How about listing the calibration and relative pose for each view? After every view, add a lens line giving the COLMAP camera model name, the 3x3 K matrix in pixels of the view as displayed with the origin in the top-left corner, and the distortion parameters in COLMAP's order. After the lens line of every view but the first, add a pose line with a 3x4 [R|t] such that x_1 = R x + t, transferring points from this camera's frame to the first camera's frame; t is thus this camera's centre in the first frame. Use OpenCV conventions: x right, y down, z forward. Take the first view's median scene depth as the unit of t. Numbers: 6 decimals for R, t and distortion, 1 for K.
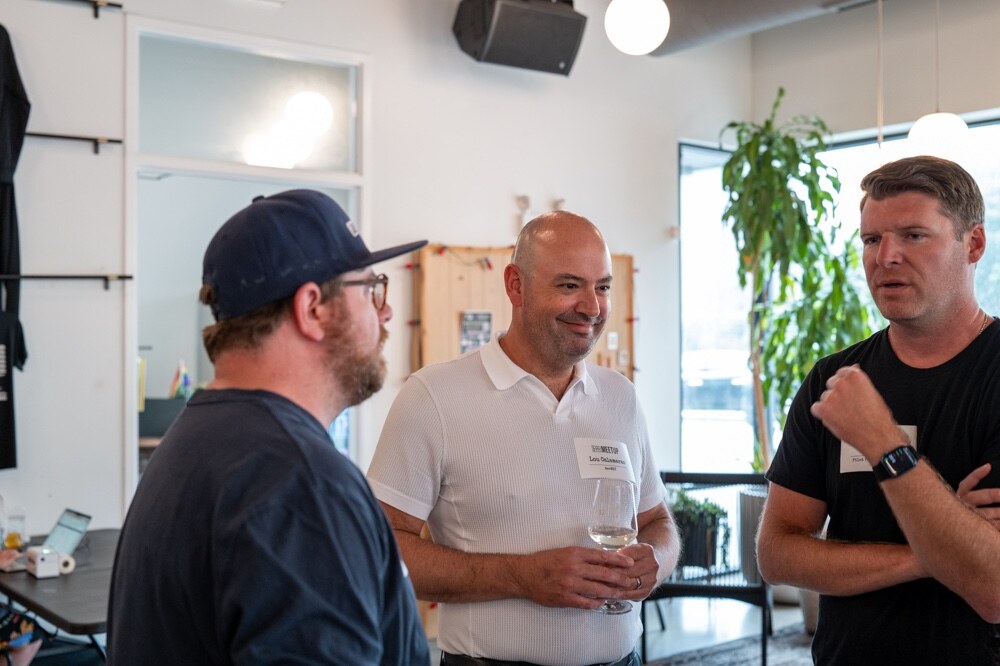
lens RADIAL K [[1230.4, 0, 500.0], [0, 1230.4, 333.0], [0, 0, 1]] dist [-0.101422, 0.297534]
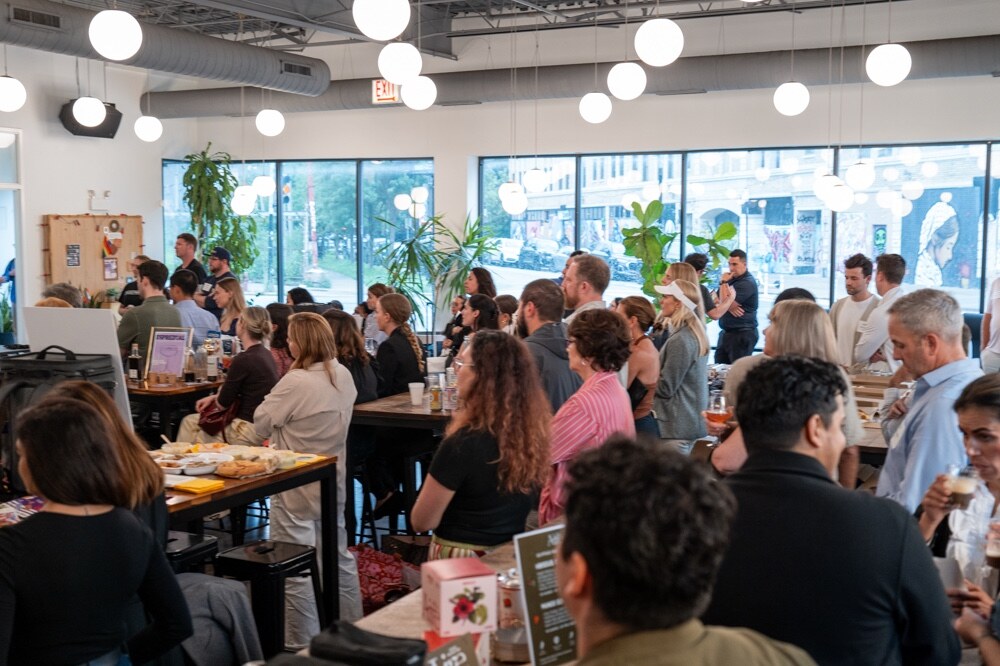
lens RADIAL K [[1230.4, 0, 500.0], [0, 1230.4, 333.0], [0, 0, 1]] dist [-0.101422, 0.297534]
pose [[0.909075, -0.032208, 0.415386, -0.219274], [-0.005826, 0.995927, 0.089973, -0.055498], [-0.416592, -0.084212, 0.905185, -1.230954]]
